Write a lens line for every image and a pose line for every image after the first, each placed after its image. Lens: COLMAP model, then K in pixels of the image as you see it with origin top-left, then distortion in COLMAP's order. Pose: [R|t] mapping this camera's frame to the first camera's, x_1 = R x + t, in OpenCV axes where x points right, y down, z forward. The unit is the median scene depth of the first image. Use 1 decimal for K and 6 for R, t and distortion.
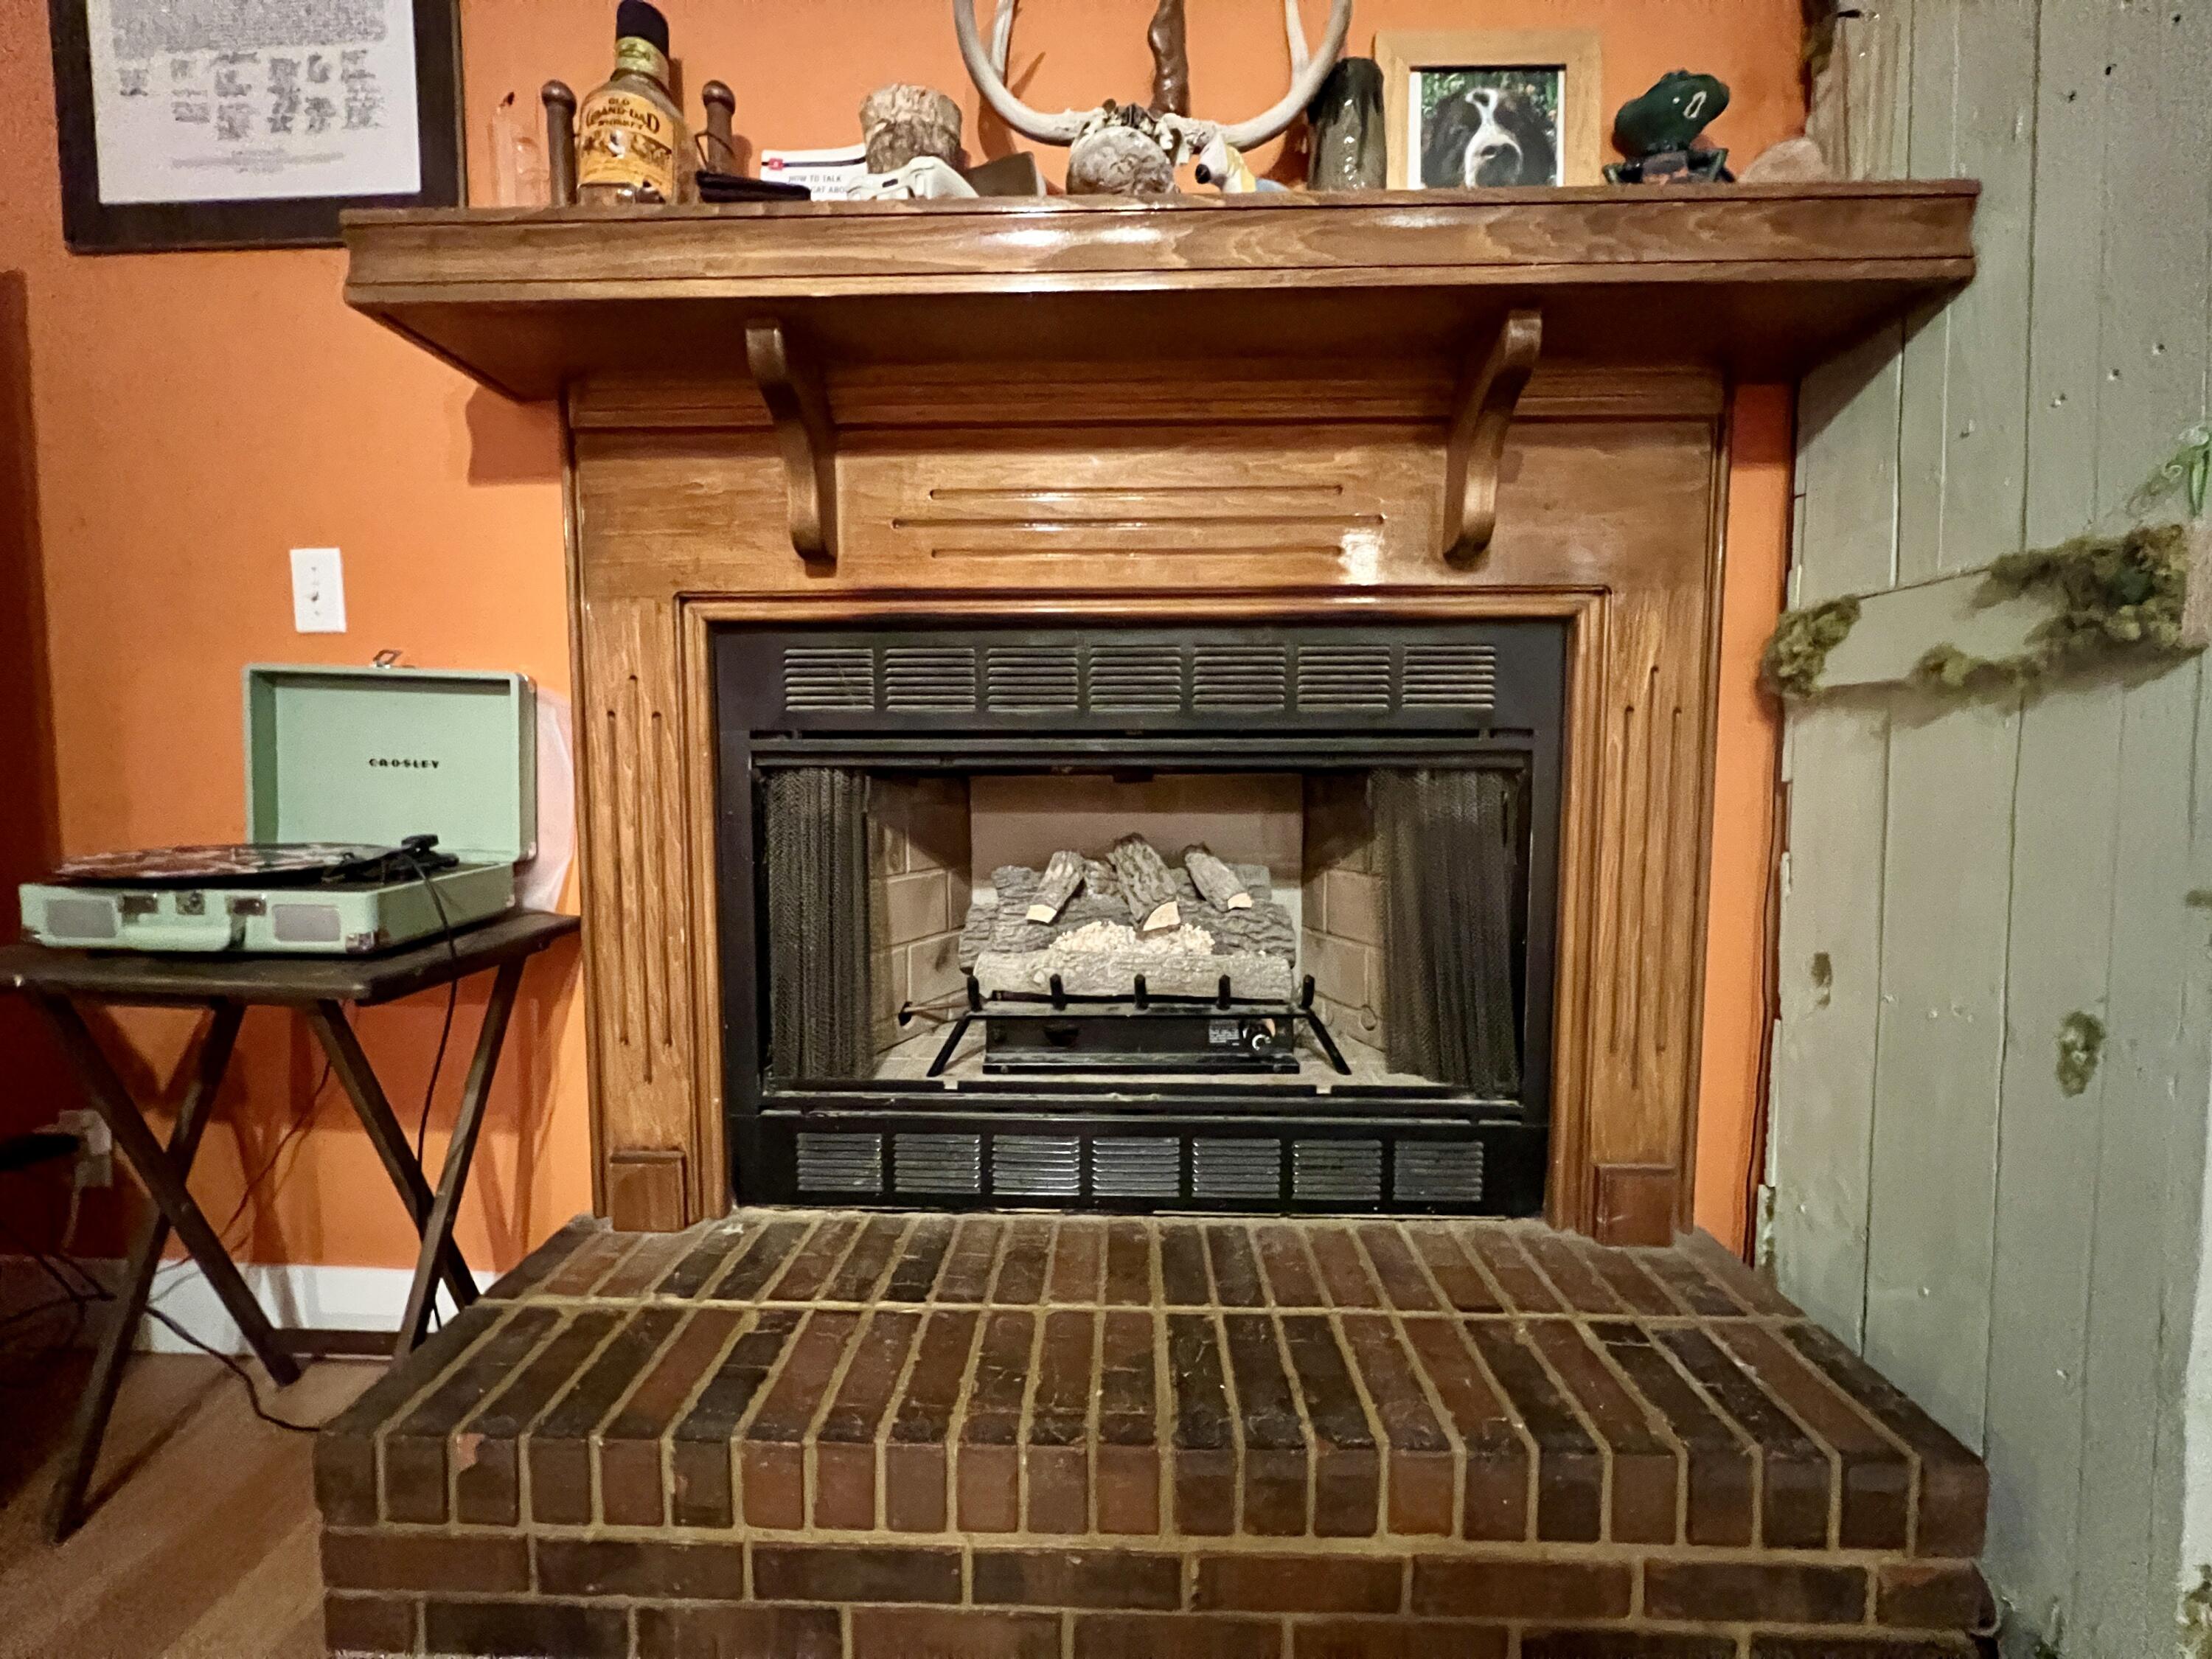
lens RADIAL K [[884.5, 0, 1099.8], [0, 884.5, 823.8], [0, 0, 1]] dist [-0.001436, 0.000276]
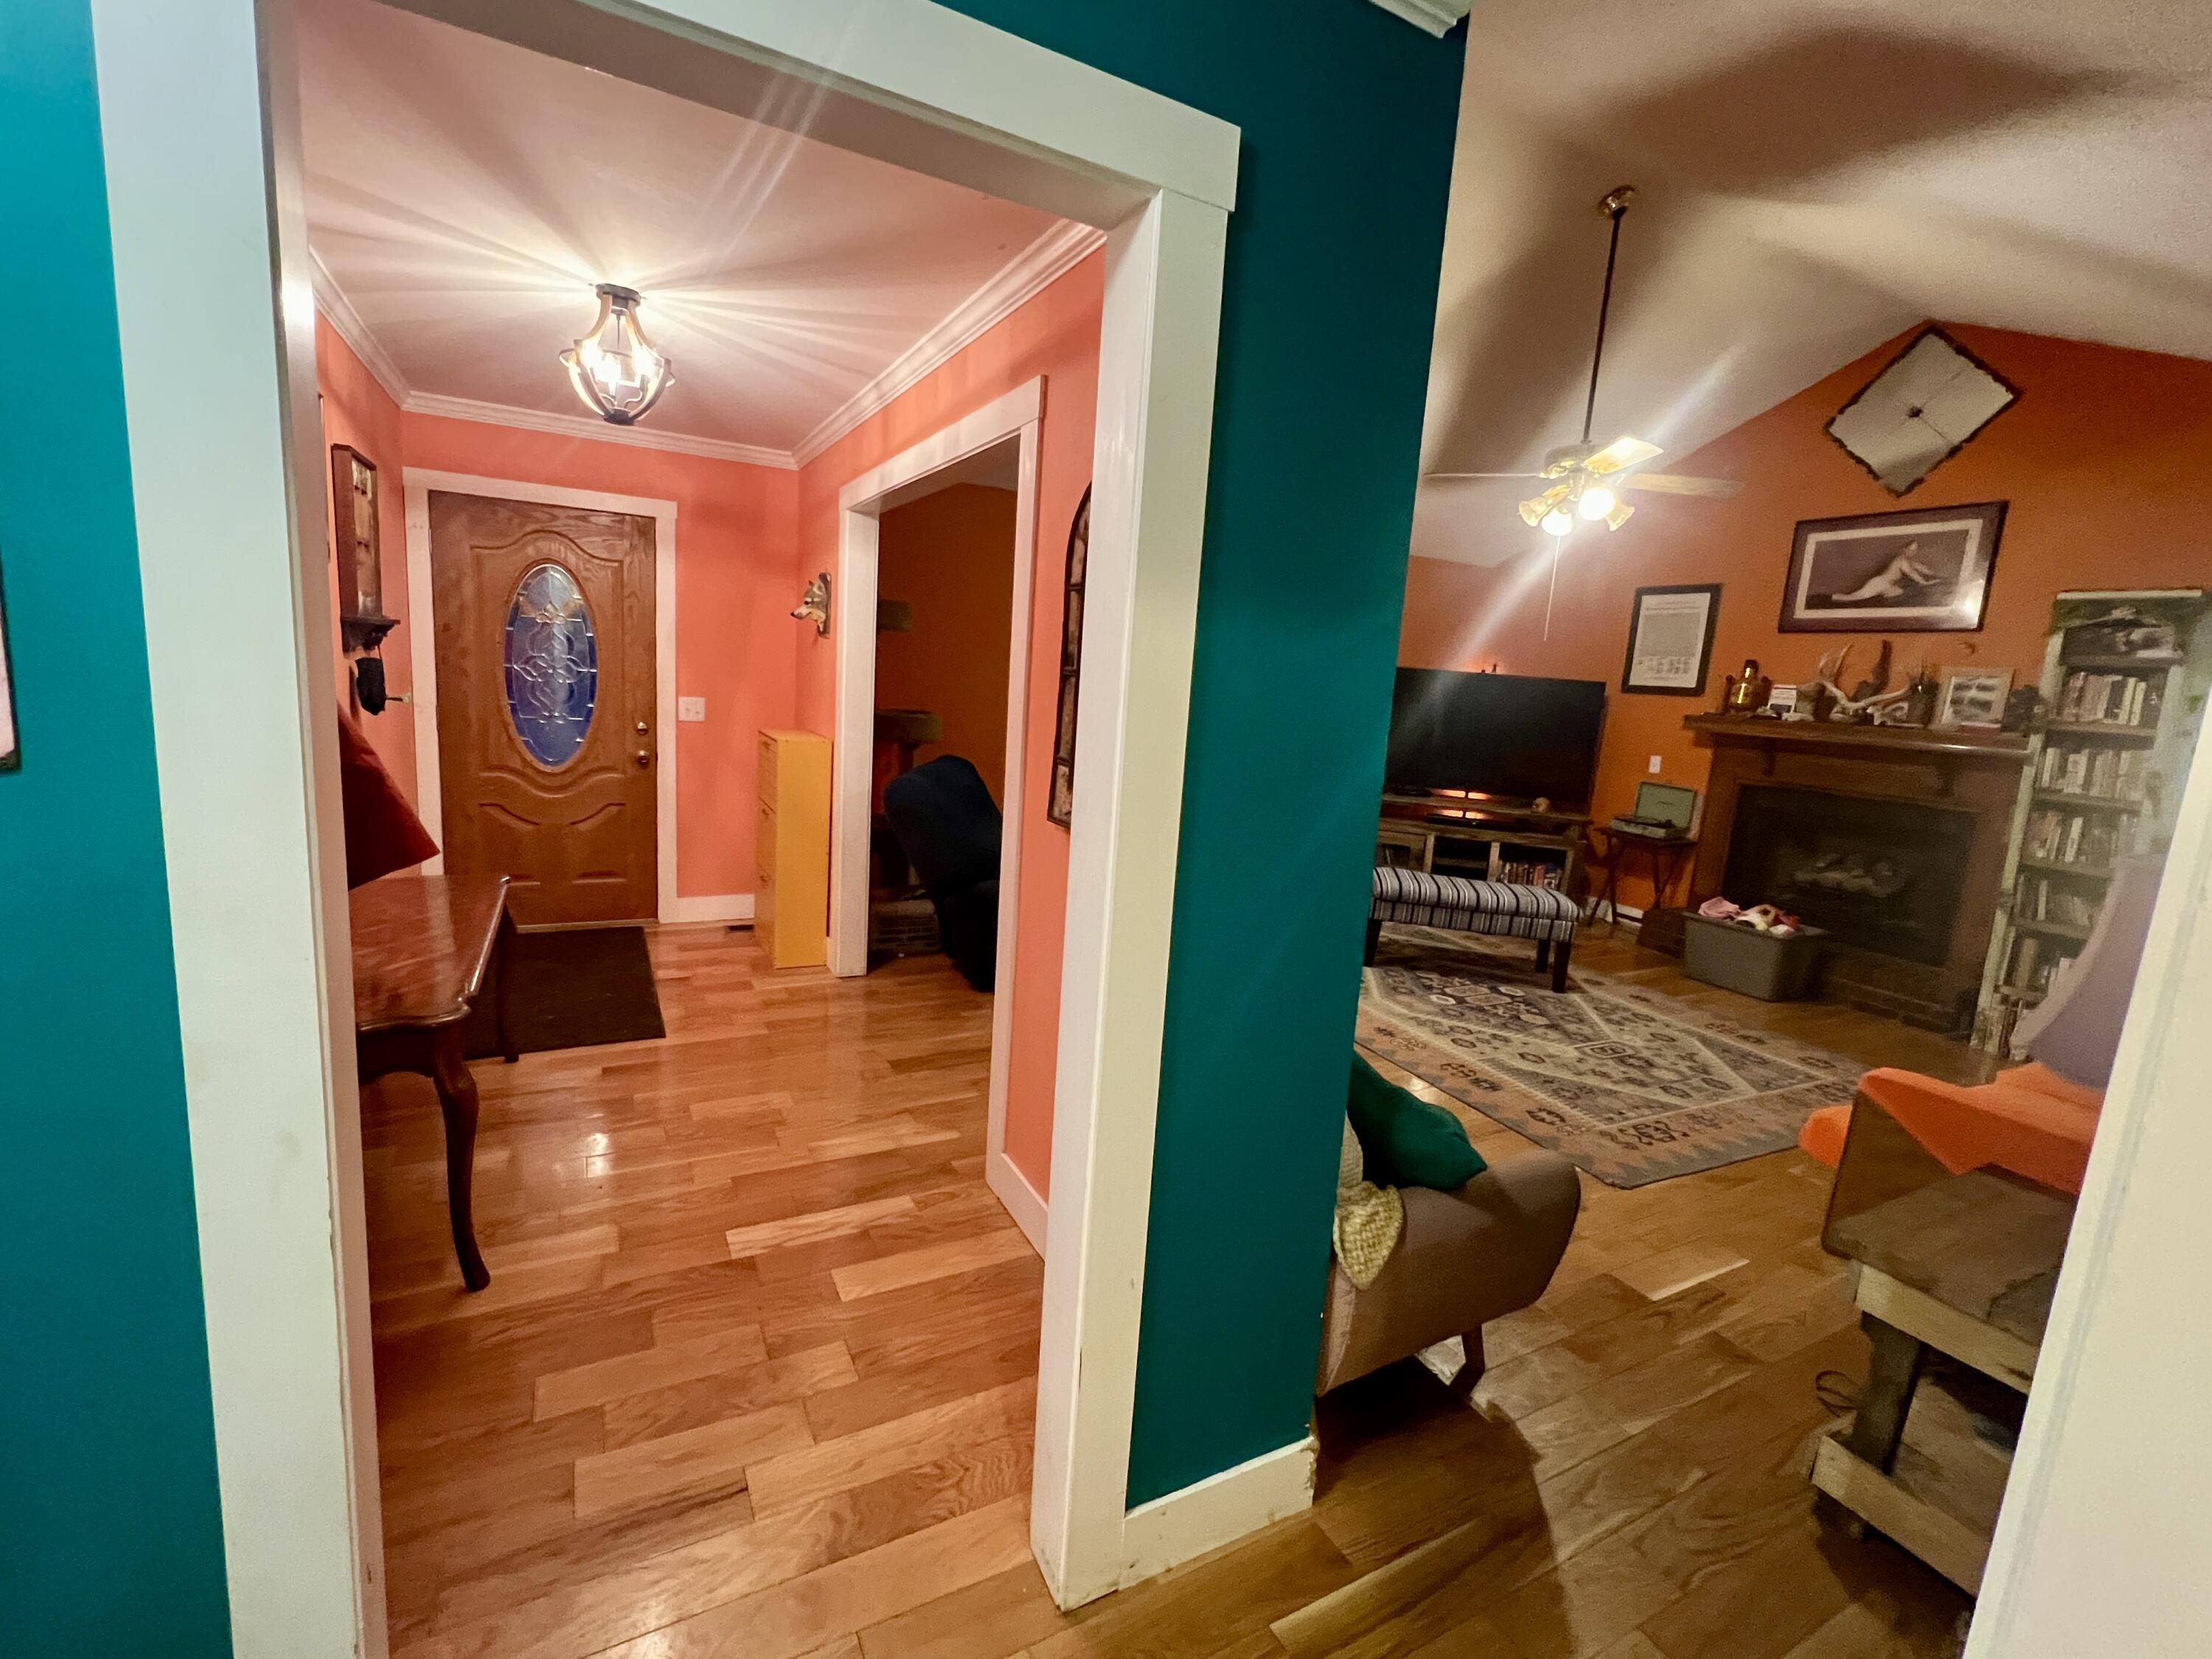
lens RADIAL K [[951.9, 0, 1096.9], [0, 951.9, 829.4], [0, 0, 1]] dist [-0.002670, 0.000493]
pose [[0.493209, 0.177533, -0.851602, 2.144176], [-0.127678, 0.983126, 0.131006, -0.214026], [0.860490, 0.044118, 0.507554, -4.339674]]
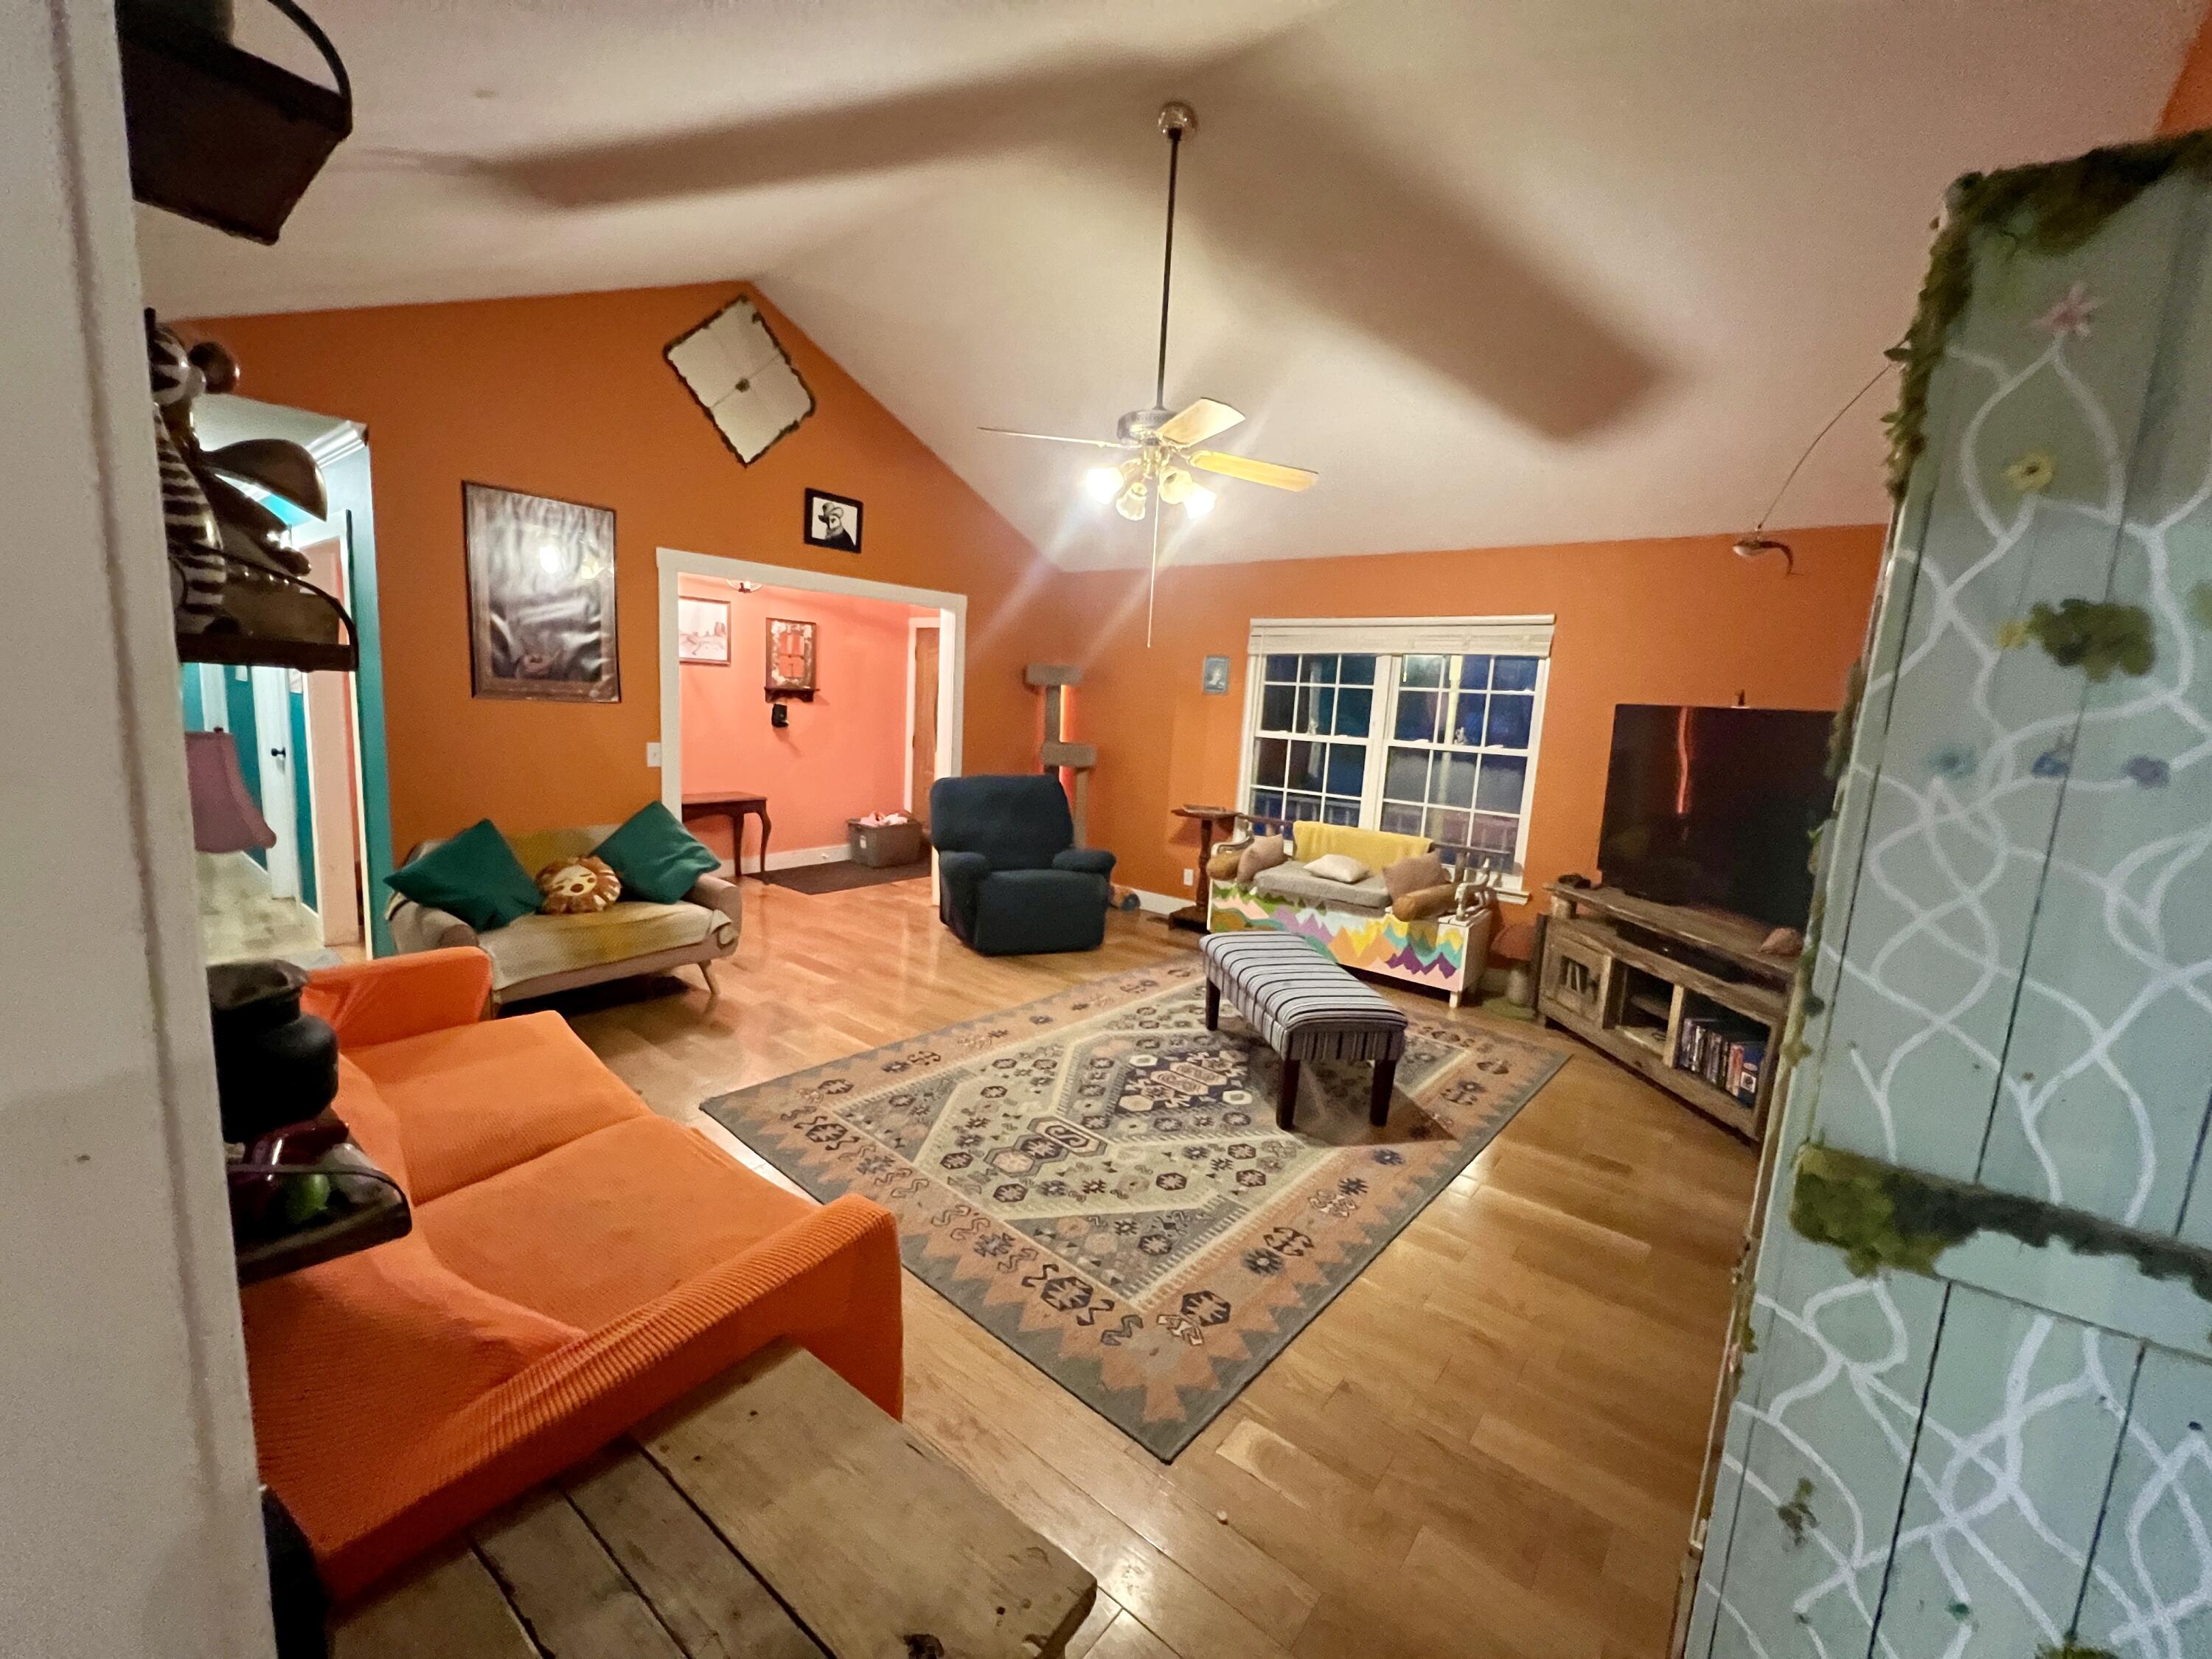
lens RADIAL K [[884.5, 0, 1098.9], [0, 884.5, 822.0], [0, 0, 1]] dist [-0.001436, 0.000276]
pose [[-0.606014, 0.081106, -0.791308, 2.198012], [-0.107286, 0.977365, 0.182341, -0.608031], [0.788185, 0.195398, -0.583595, 0.508316]]
